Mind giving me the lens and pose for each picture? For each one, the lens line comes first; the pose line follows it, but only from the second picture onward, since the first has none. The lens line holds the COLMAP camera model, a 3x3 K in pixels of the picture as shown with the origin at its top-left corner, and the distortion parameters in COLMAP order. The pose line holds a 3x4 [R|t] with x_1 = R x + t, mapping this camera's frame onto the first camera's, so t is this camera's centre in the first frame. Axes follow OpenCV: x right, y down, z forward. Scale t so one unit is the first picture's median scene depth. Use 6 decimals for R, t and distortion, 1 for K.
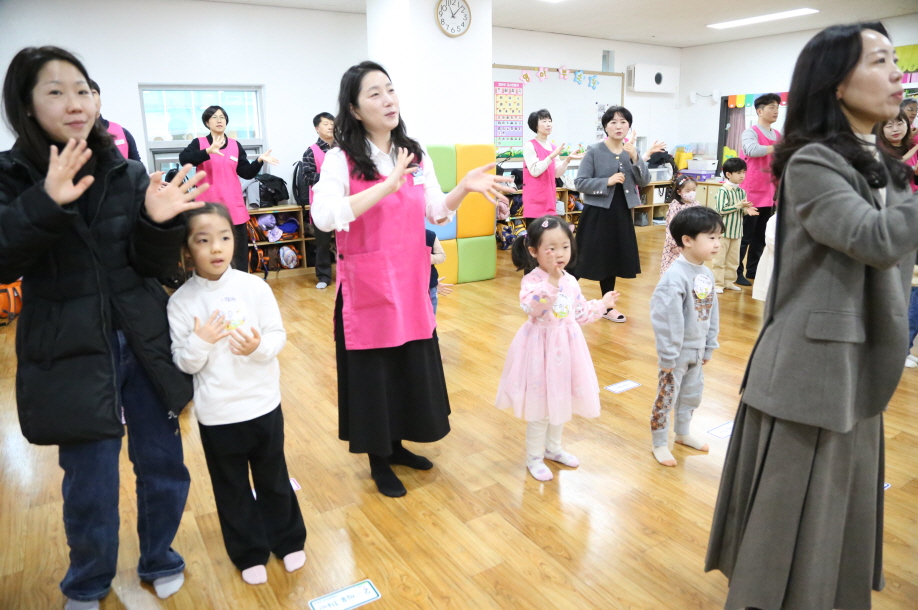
lens RADIAL K [[626.1, 0, 488.8], [0, 626.1, 334.1], [0, 0, 1]] dist [-0.119088, 0.066081]
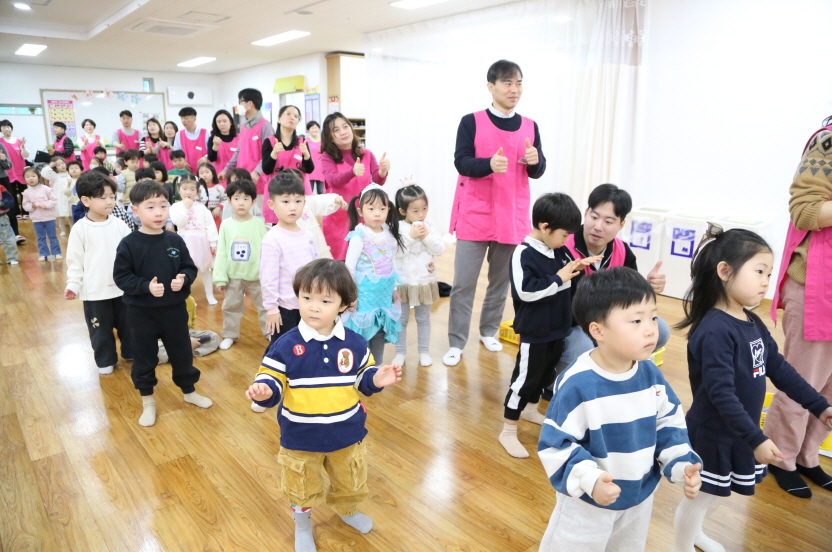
lens RADIAL K [[567.5, 0, 418.2], [0, 567.5, 271.1], [0, 0, 1]] dist [-0.119088, 0.066081]
pose [[0.991314, -0.015026, 0.130657, 0.685556], [0.023599, 0.997651, -0.064311, 0.122744], [-0.129383, 0.066836, 0.989340, -0.415070]]
